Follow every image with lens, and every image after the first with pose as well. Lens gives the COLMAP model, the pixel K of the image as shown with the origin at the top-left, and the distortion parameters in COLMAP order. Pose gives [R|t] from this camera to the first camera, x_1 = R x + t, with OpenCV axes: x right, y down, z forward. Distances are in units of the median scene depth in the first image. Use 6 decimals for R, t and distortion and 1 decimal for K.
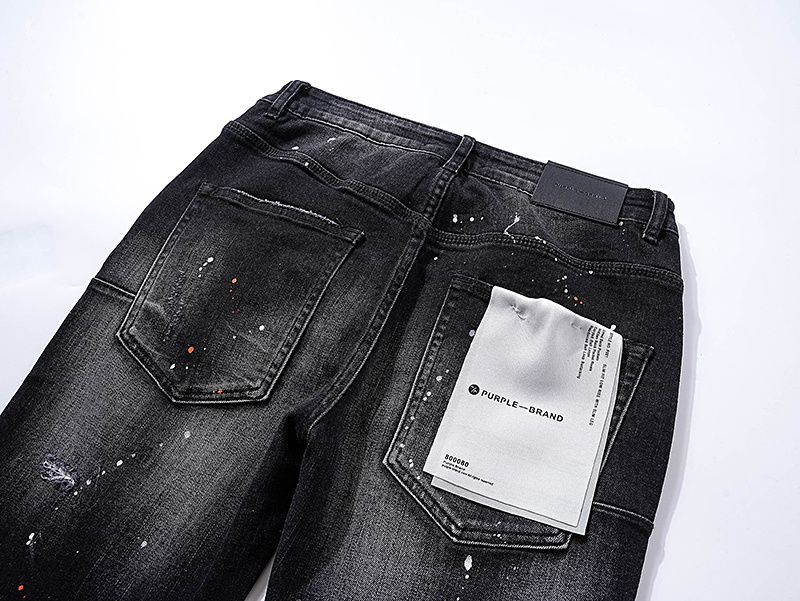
lens RADIAL K [[618.1, 0, 400.0], [0, 618.1, 300.5], [0, 0, 1]] dist [-0.190358, 0.130622]
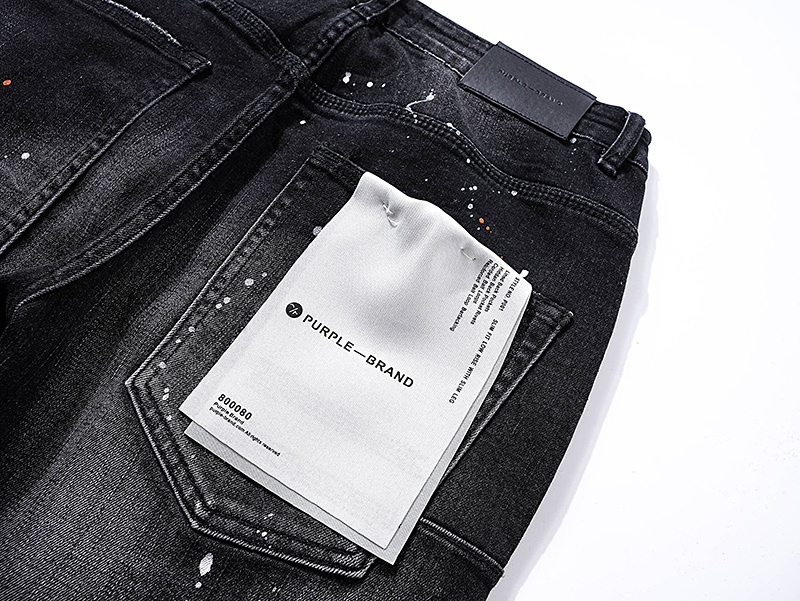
lens RADIAL K [[618.1, 0, 400.0], [0, 618.1, 300.5], [0, 0, 1]] dist [-0.190358, 0.130622]
pose [[0.969893, 0.229104, 0.082577, 0.170412], [-0.234454, 0.970139, 0.062150, 0.065504], [-0.065873, -0.079640, 0.994645, 0.325076]]
